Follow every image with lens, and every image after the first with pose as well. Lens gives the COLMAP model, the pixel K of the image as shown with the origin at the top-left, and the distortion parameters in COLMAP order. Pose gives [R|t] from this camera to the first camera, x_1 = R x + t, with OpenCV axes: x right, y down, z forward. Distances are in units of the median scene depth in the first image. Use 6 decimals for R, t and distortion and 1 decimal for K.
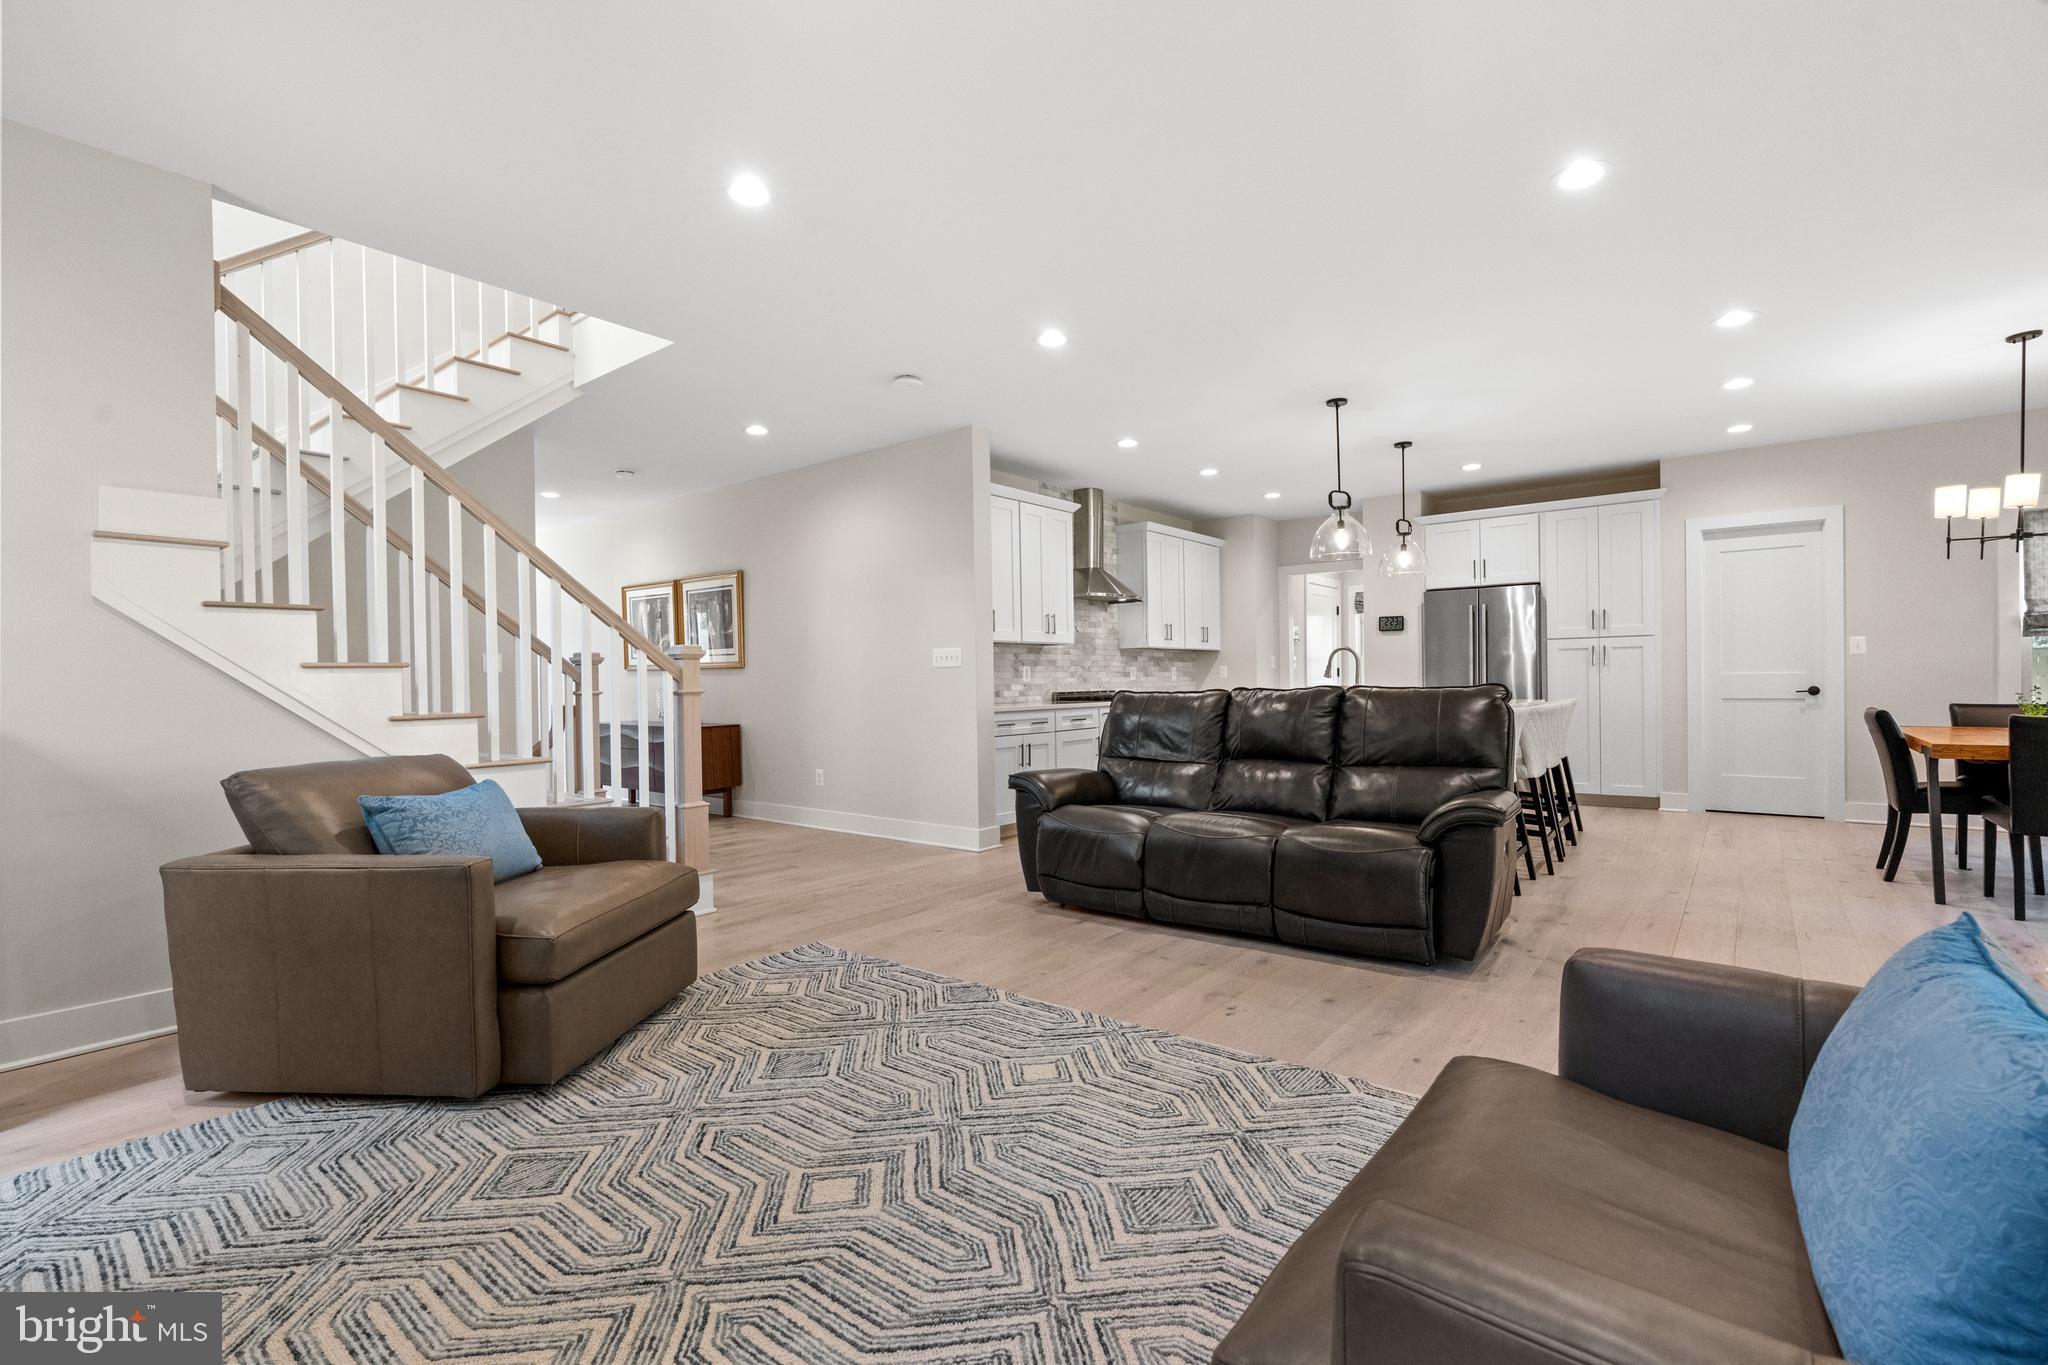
lens RADIAL K [[923.8, 0, 1026.5], [0, 923.8, 678.3], [0, 0, 1]] dist [-0.001749, 0.000021]
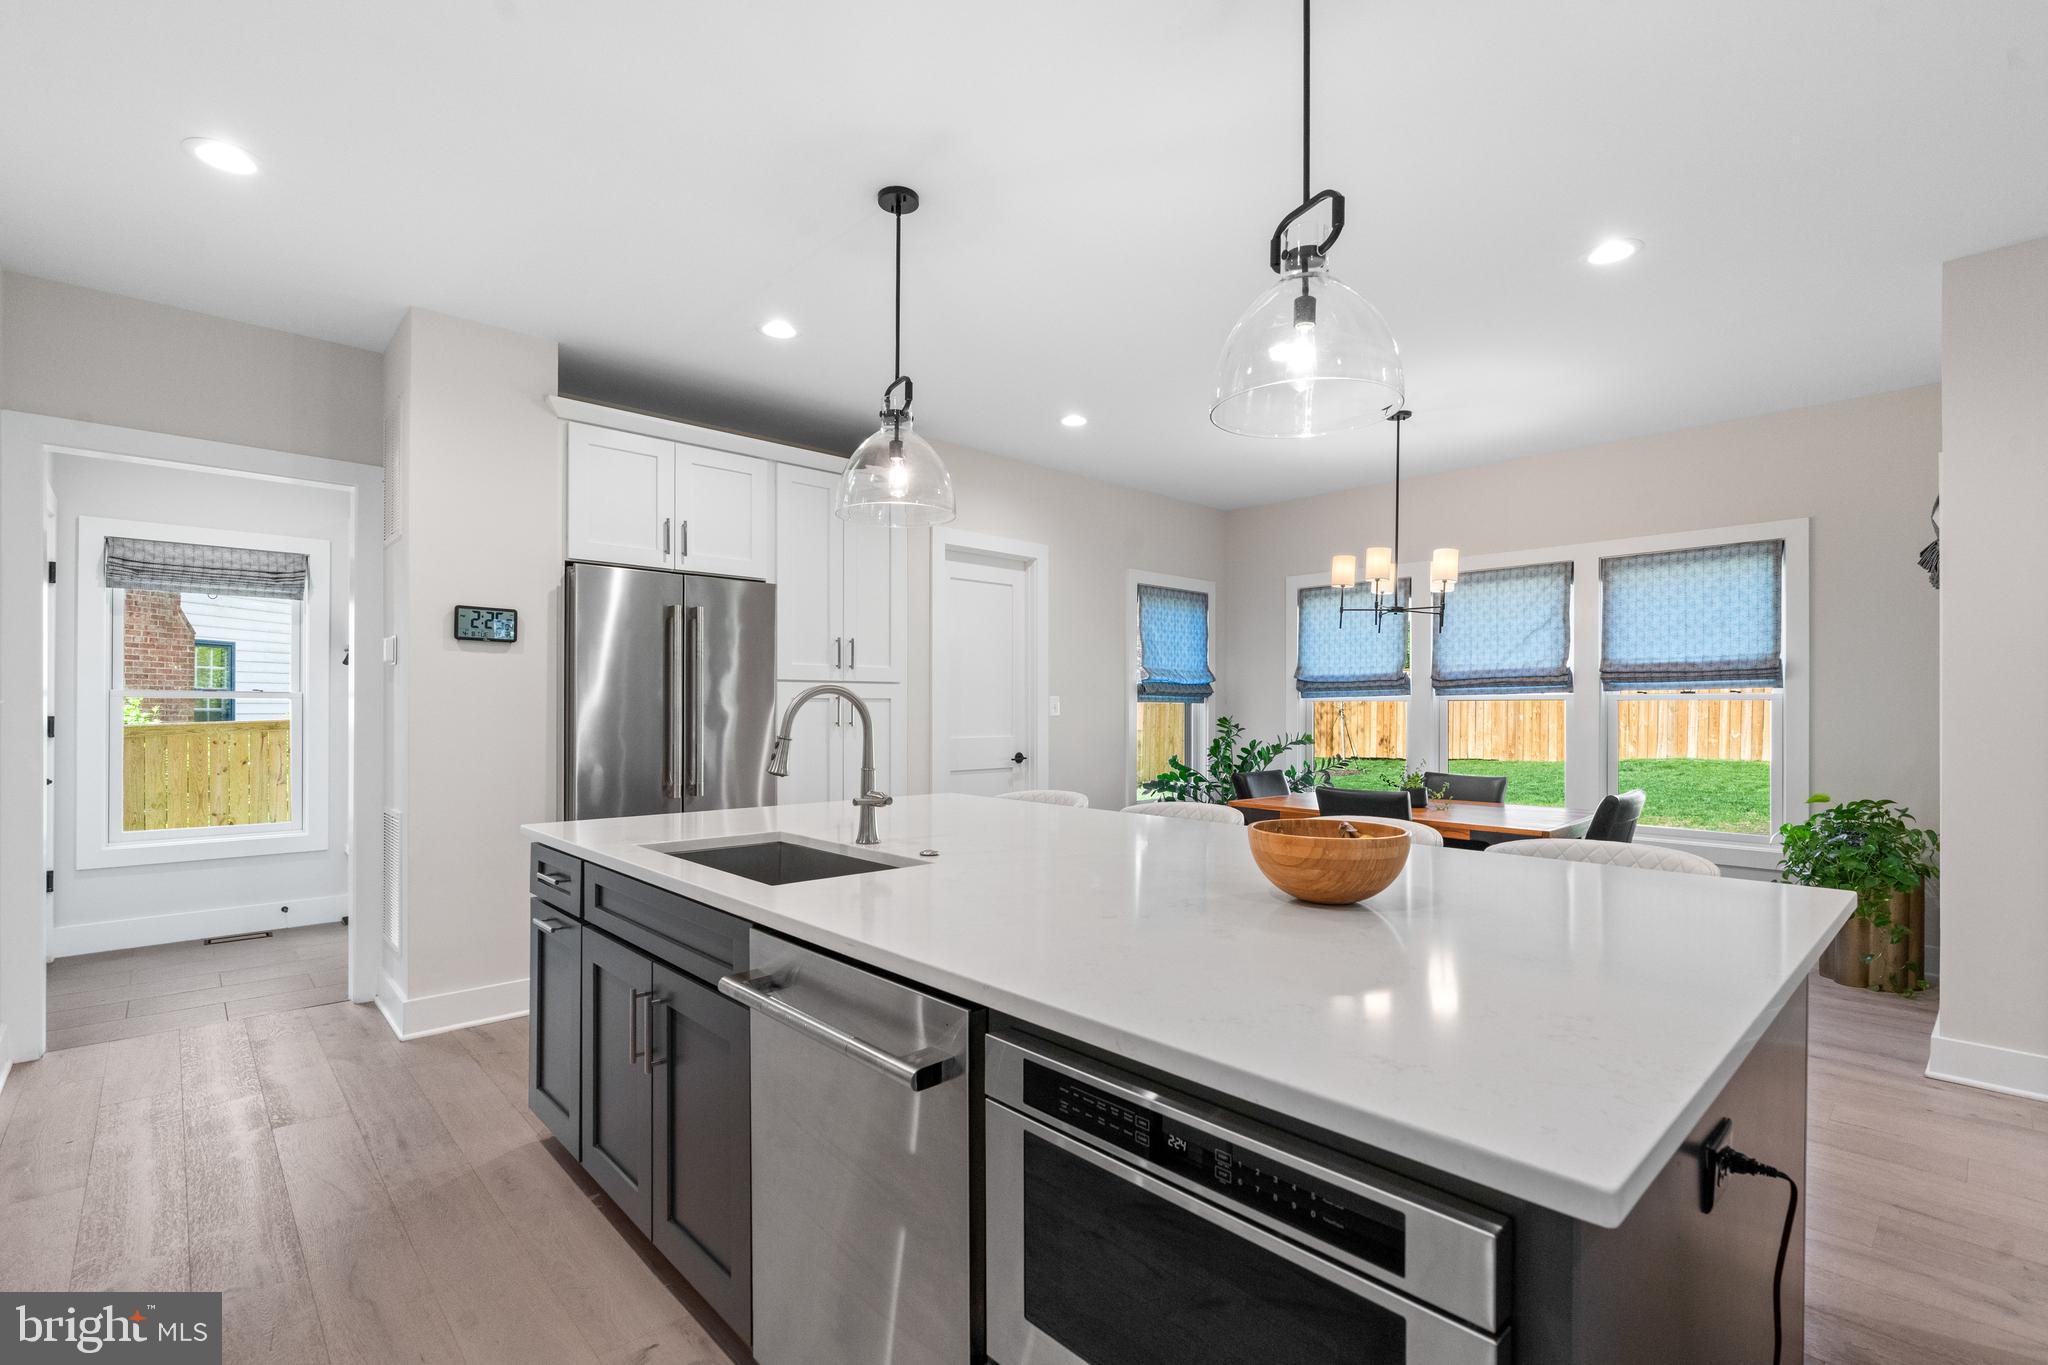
lens RADIAL K [[932.7, 0, 1030.4], [0, 932.7, 703.5], [0, 0, 1]] dist [-0.010946, 0.004790]
pose [[0.147533, 0.017816, 0.988897, 0.007490], [-0.007981, 0.999827, -0.016822, -0.019830], [-0.989025, -0.005411, 0.147650, 0.777694]]
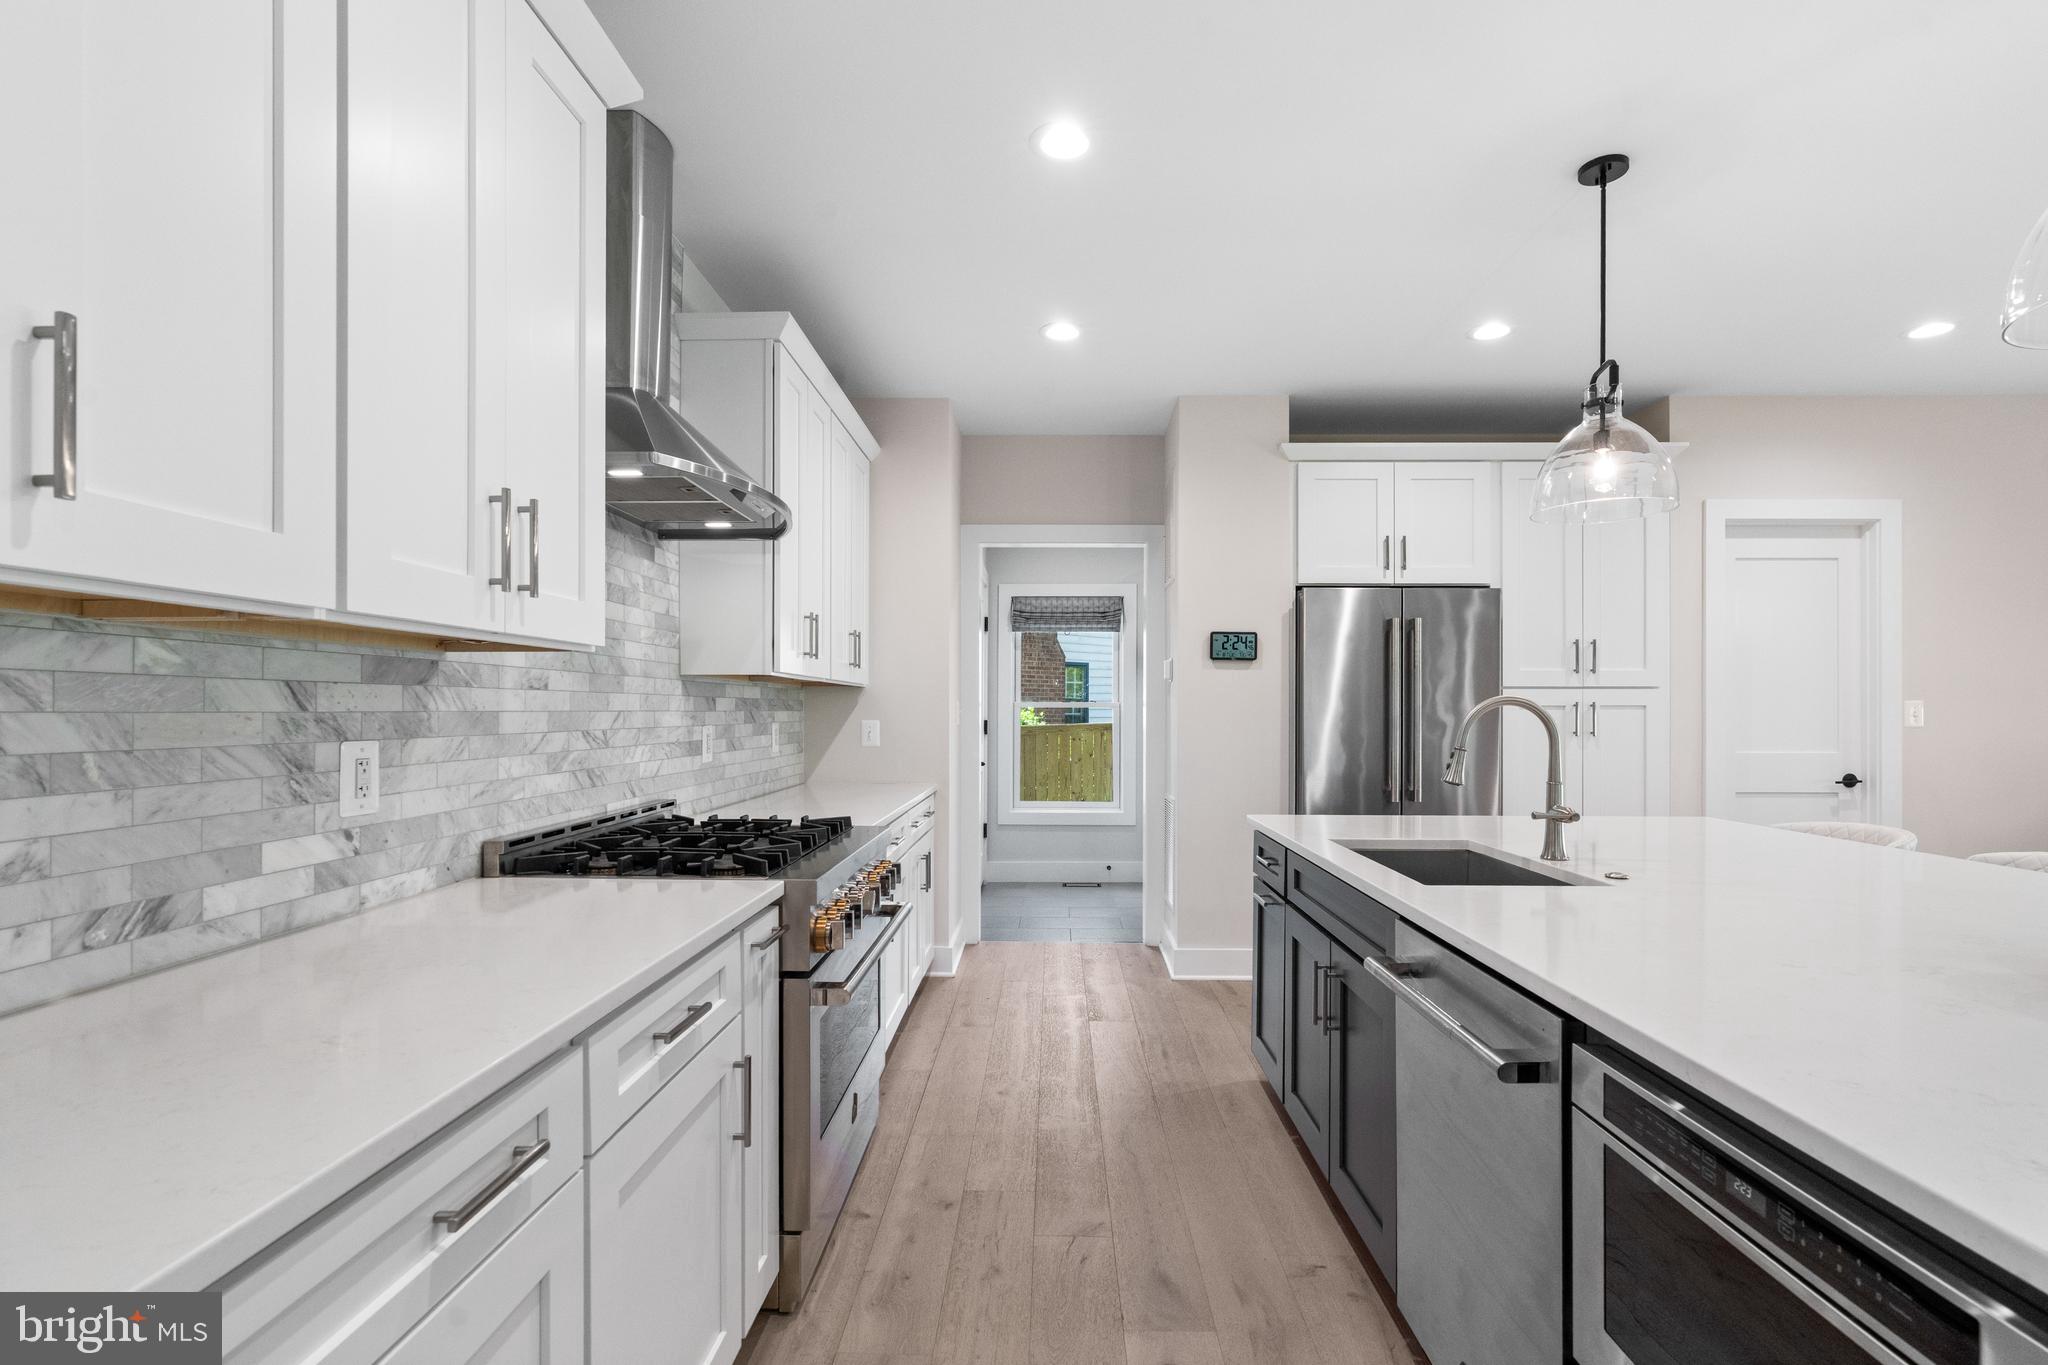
lens RADIAL K [[932.7, 0, 1030.4], [0, 932.7, 703.5], [0, 0, 1]] dist [-0.010946, 0.004790]
pose [[0.795655, 0.019564, 0.605434, -0.006724], [-0.014563, 0.999807, -0.013170, -0.021684], [-0.605575, 0.001662, 0.795787, 0.745973]]
